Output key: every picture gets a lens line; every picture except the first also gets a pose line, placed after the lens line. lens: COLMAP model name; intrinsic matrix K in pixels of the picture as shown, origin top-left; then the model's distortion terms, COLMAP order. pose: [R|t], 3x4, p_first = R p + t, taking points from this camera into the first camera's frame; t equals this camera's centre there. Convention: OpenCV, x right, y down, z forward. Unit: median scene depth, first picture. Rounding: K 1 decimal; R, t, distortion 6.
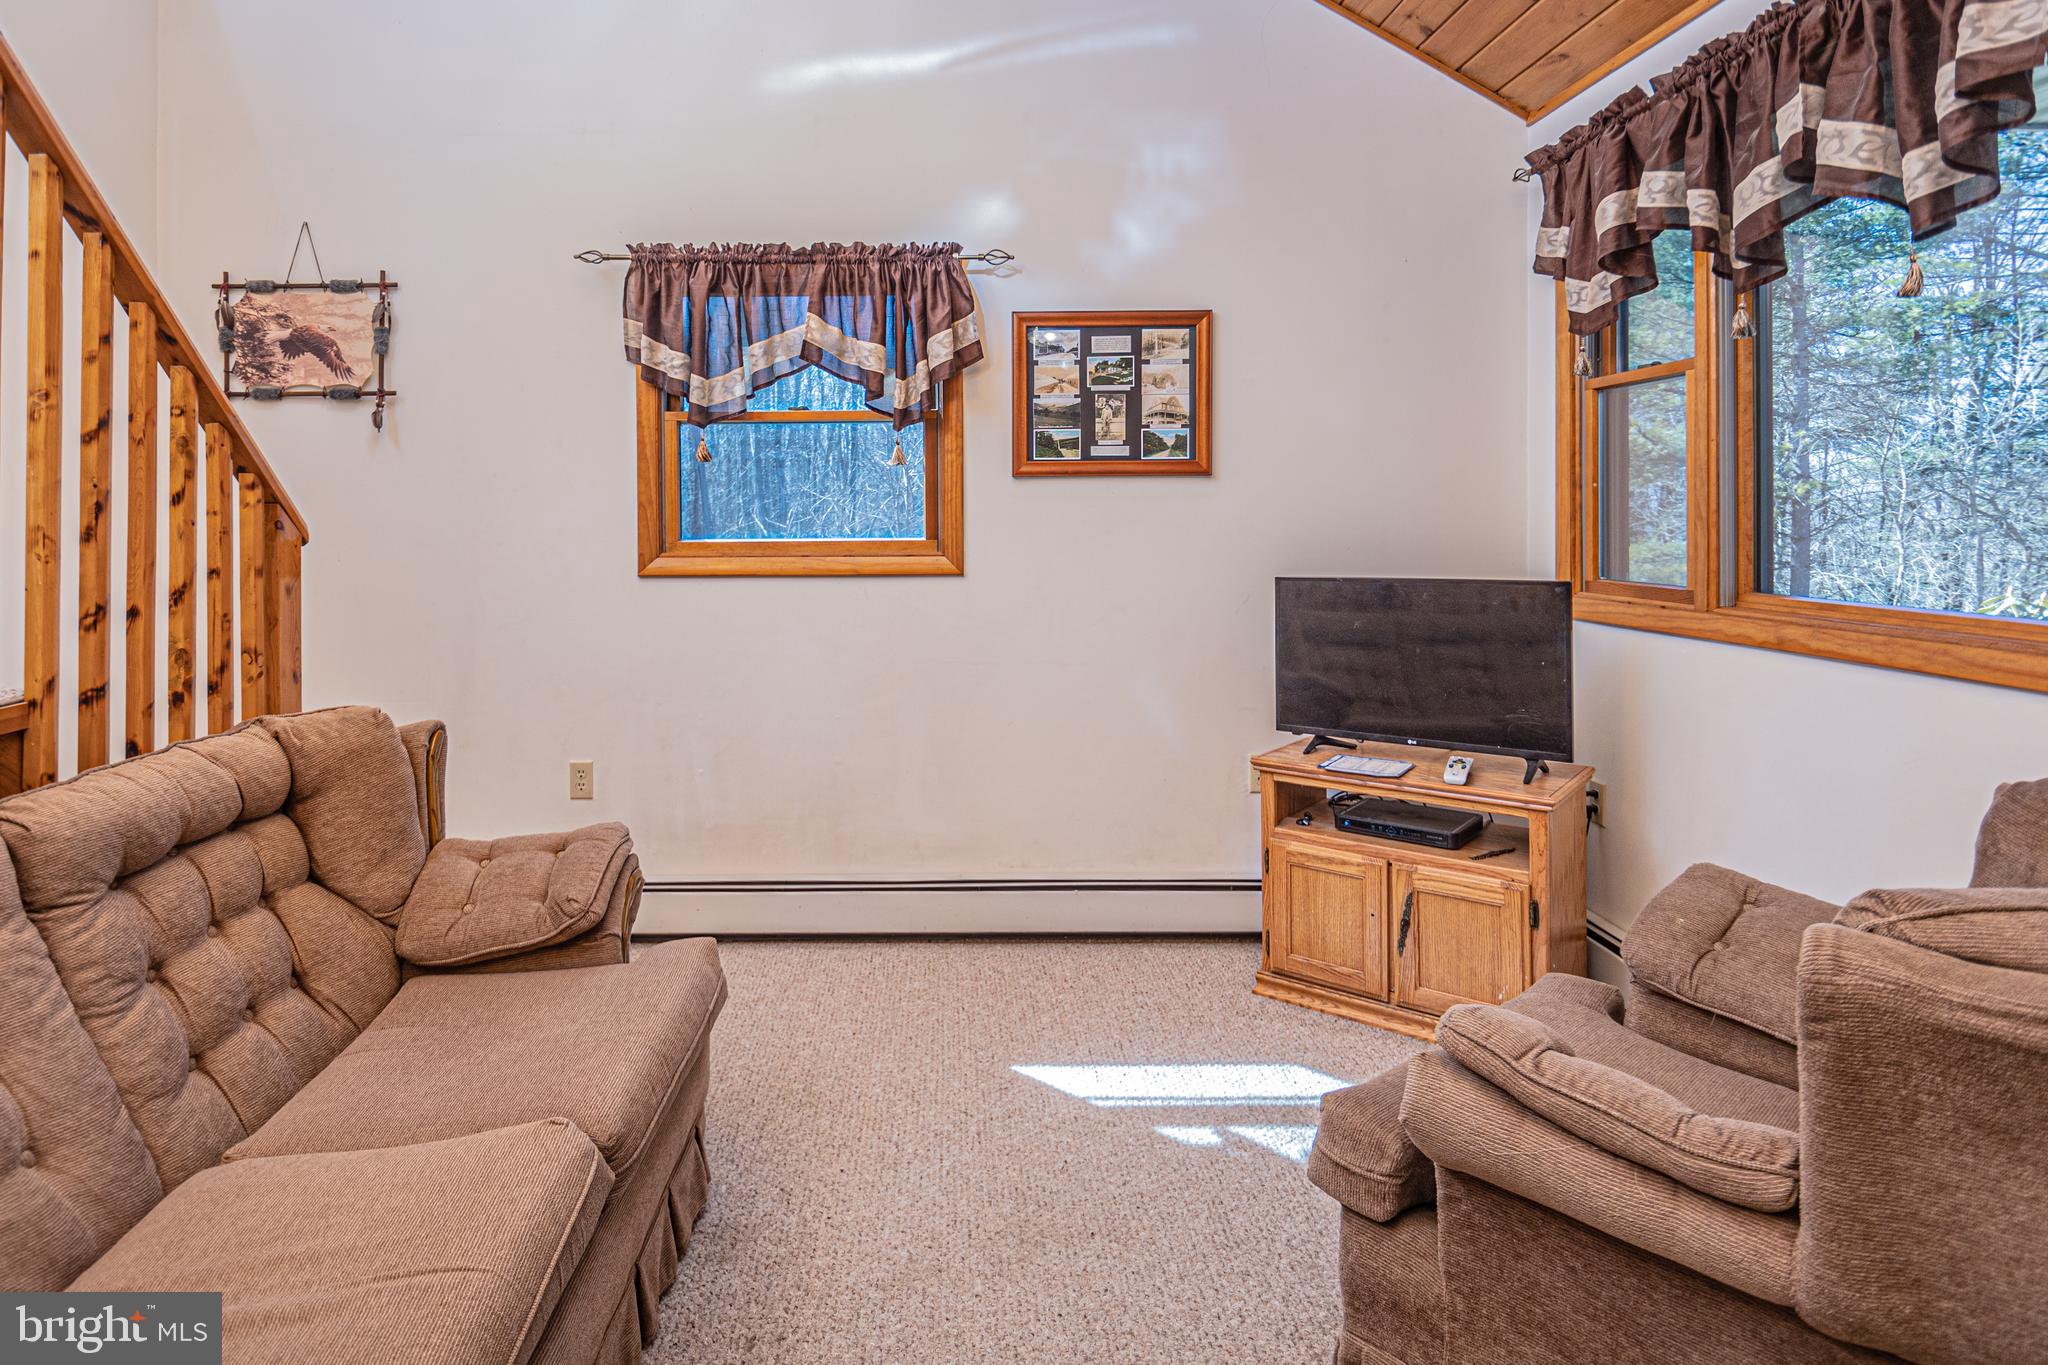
lens RADIAL K [[1053.6, 0, 1024.5], [0, 1053.6, 543.8], [0, 0, 1]] dist [0.000141, 0.000122]
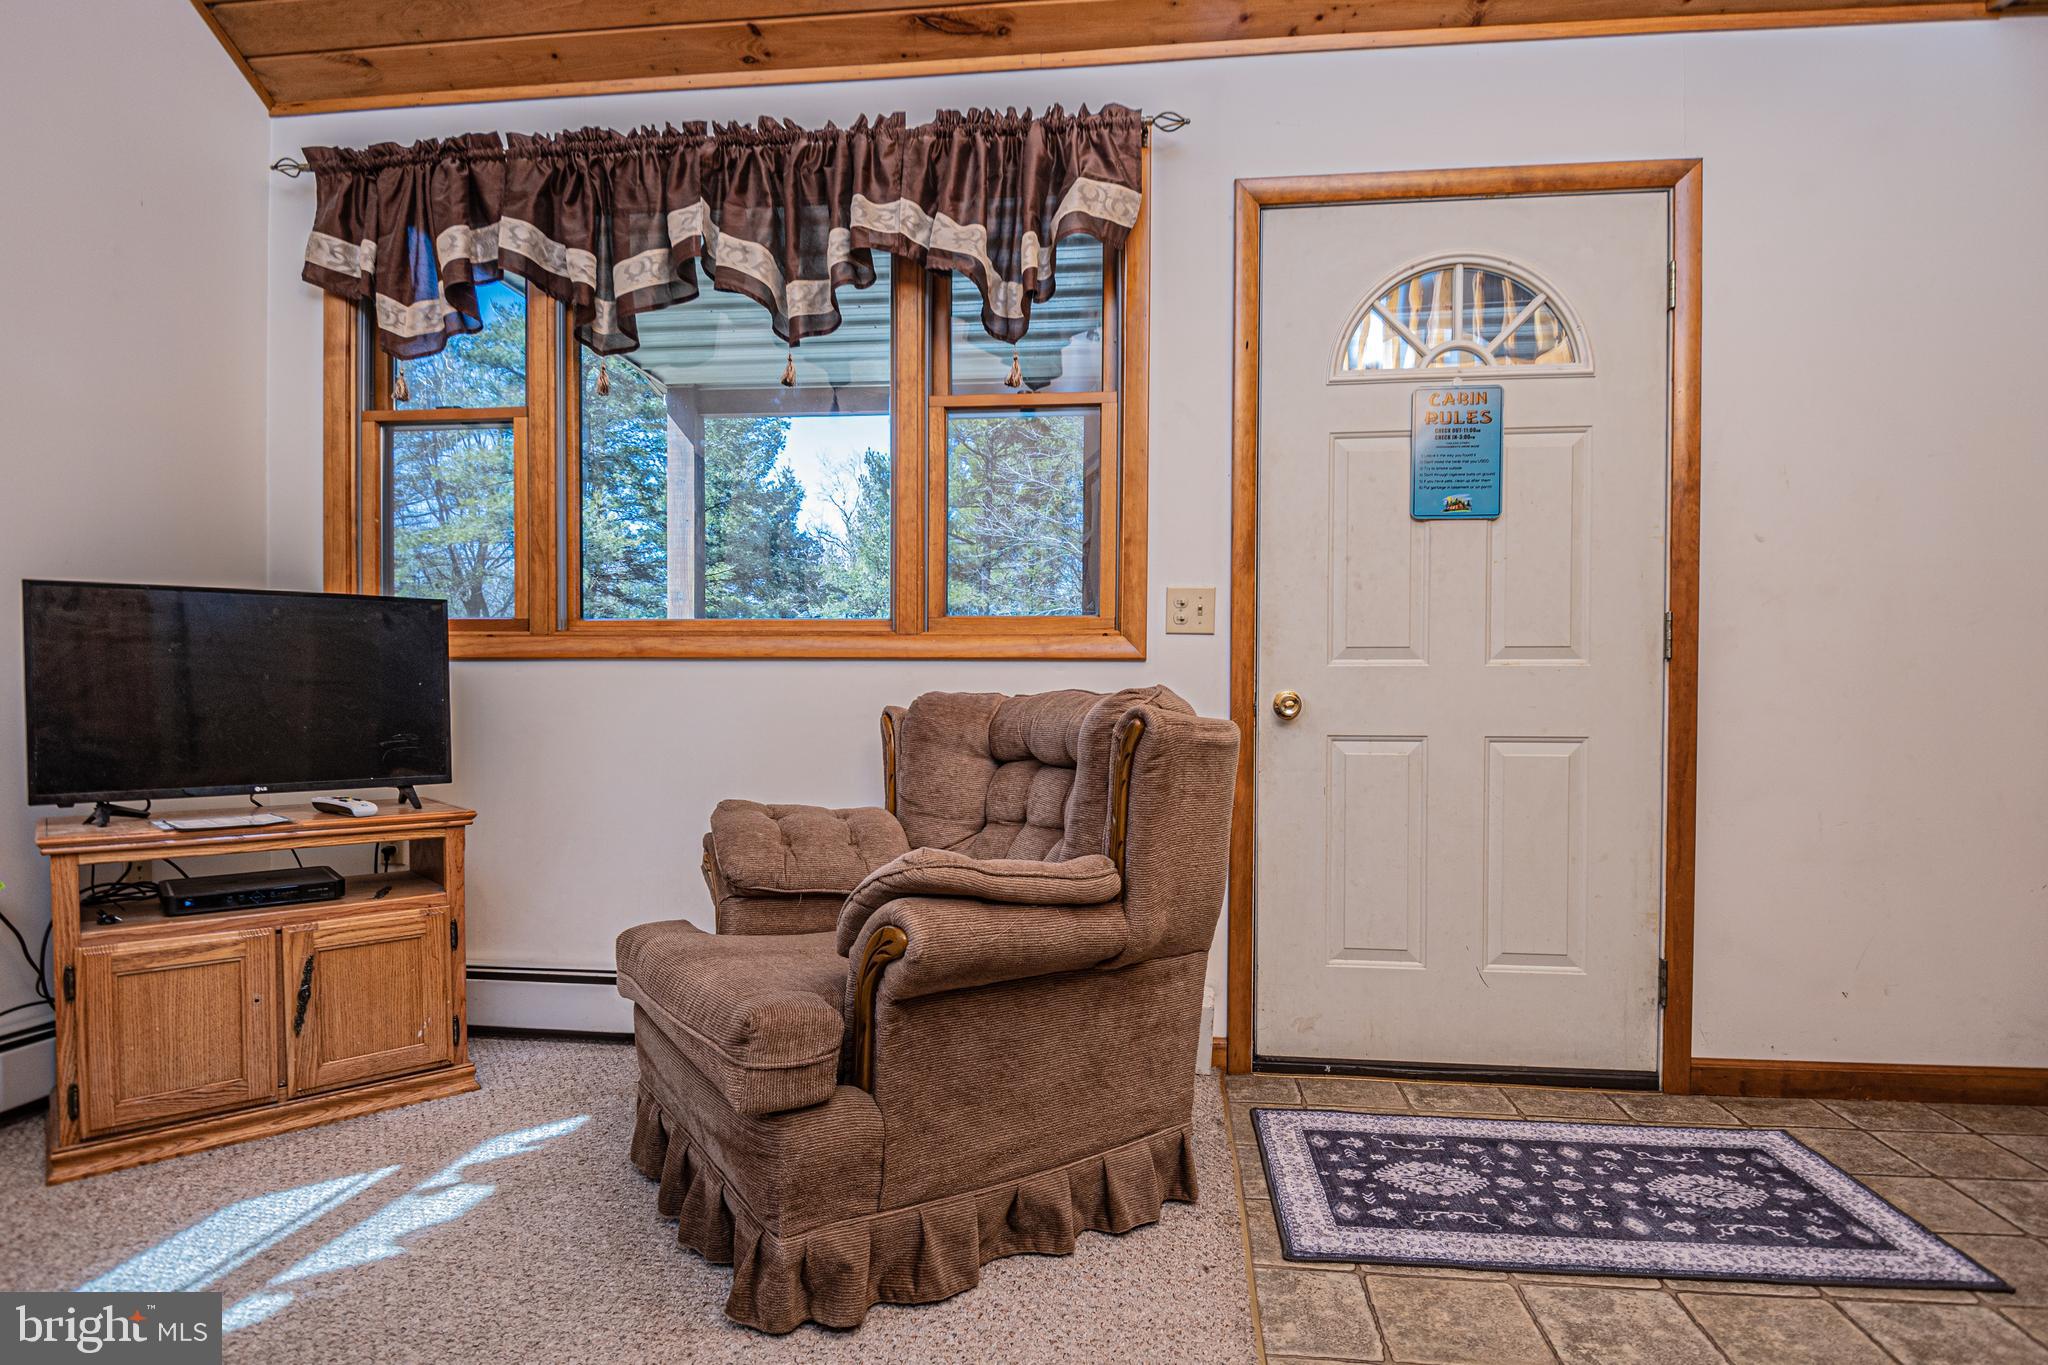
lens RADIAL K [[958.1, 0, 1084.0], [0, 958.1, 682.4], [0, 0, 1]] dist [-0.041479, 0.009008]
pose [[0.202924, -0.021696, 0.978954, -0.222780], [-0.003368, 0.999733, 0.022855, 0.089867], [-0.979189, -0.007935, 0.202797, 0.237028]]
